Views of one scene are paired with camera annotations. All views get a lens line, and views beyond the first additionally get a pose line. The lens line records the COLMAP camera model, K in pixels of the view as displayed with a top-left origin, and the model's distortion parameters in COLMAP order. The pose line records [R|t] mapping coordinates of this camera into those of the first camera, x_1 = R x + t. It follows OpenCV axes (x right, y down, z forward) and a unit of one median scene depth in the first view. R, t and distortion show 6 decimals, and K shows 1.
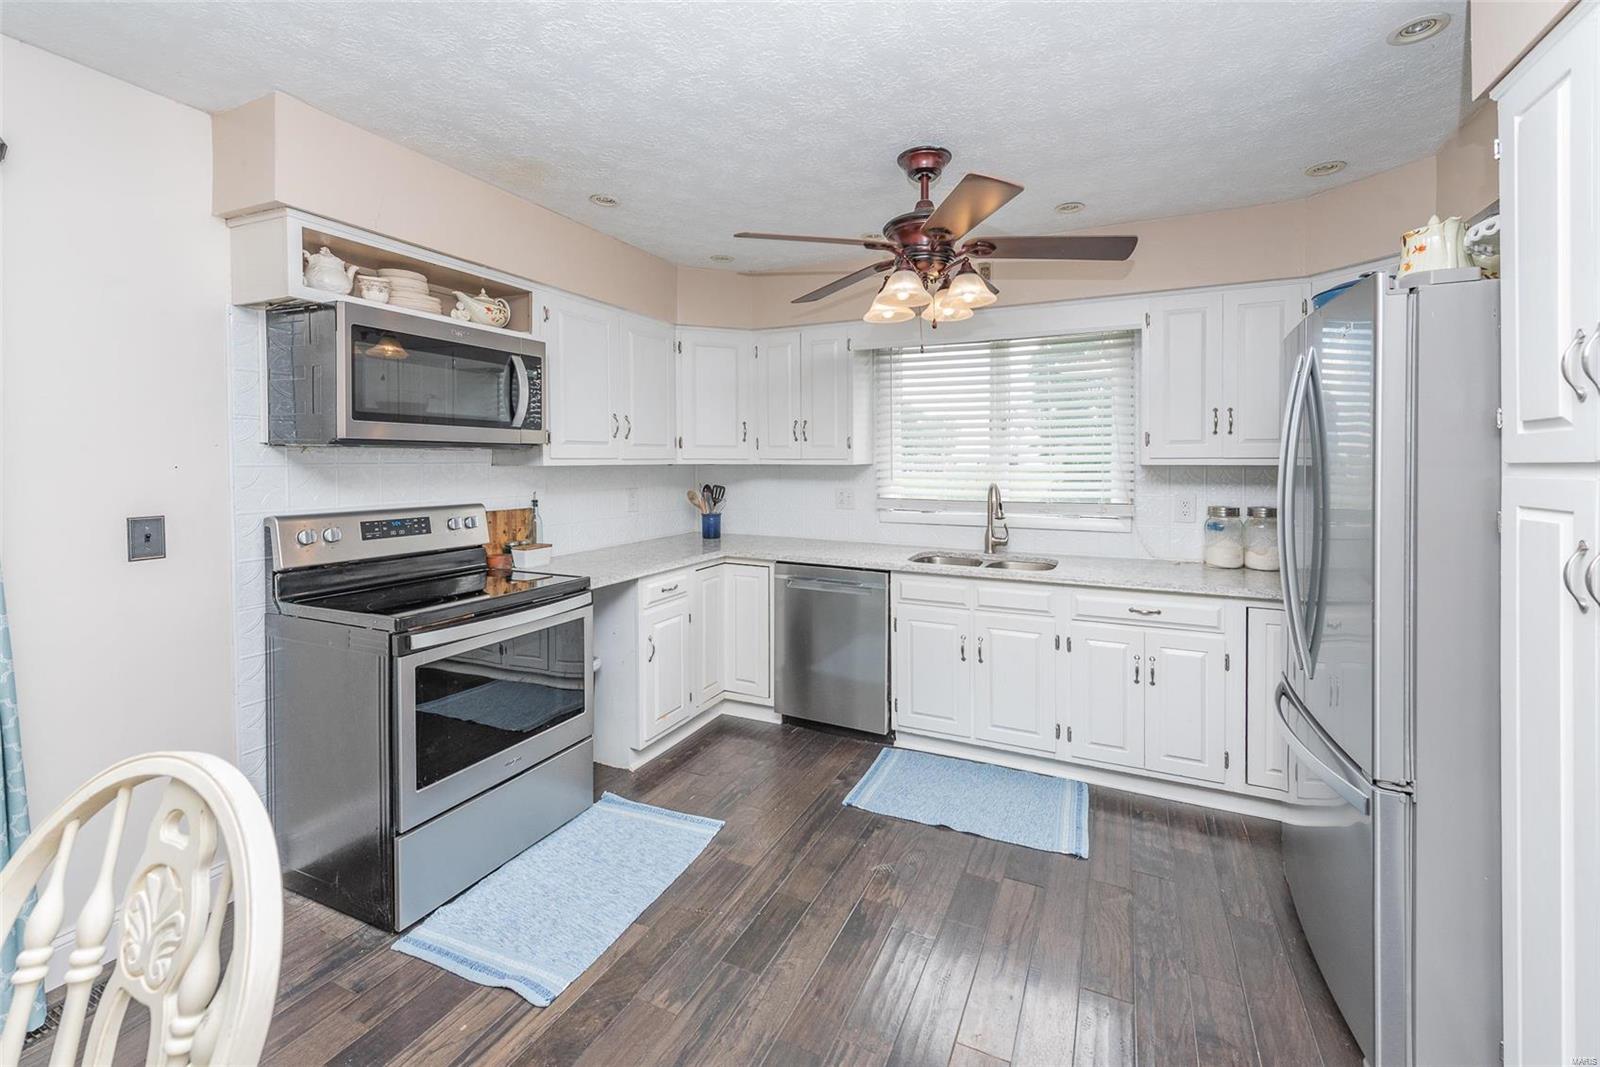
lens RADIAL K [[635.5, 0, 870.9], [0, 635.5, 475.0], [0, 0, 1]] dist [0.006889, 0.000045]
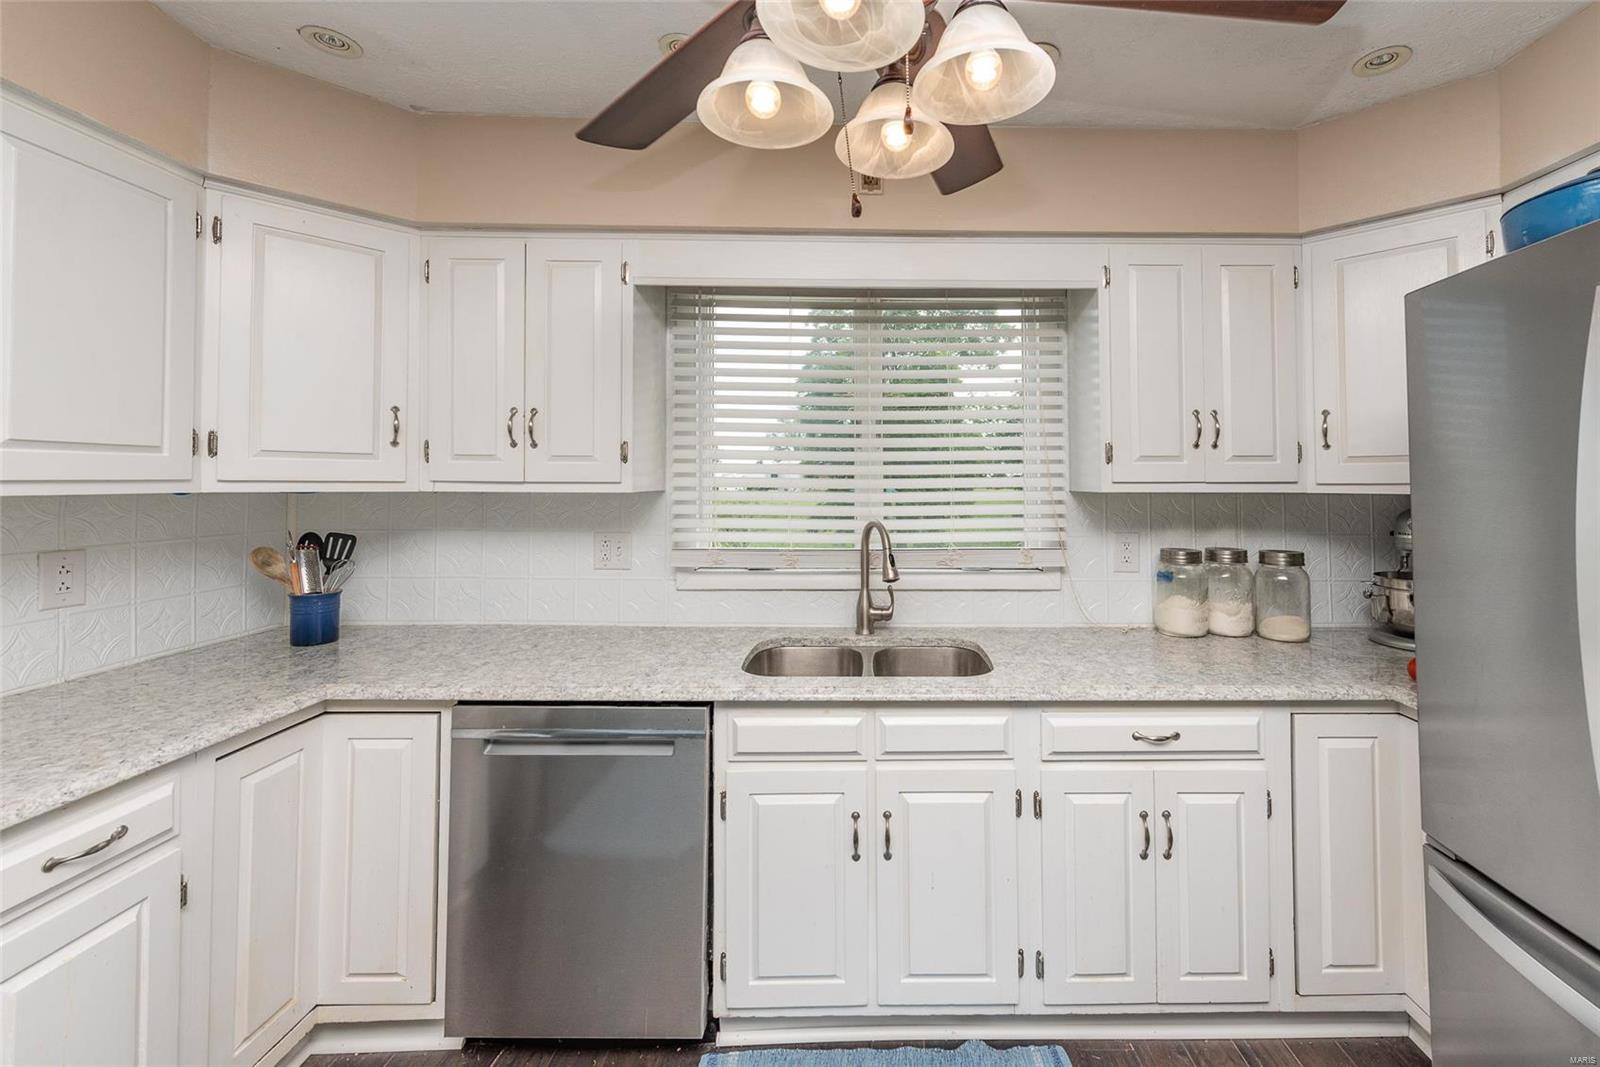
lens RADIAL K [[635.5, 0, 870.9], [0, 635.5, 475.0], [0, 0, 1]] dist [0.006889, 0.000045]
pose [[0.934394, 0.006305, 0.356186, -0.034465], [0.004907, 0.999521, -0.030567, -0.014861], [-0.356208, 0.030309, 0.933915, 0.469251]]
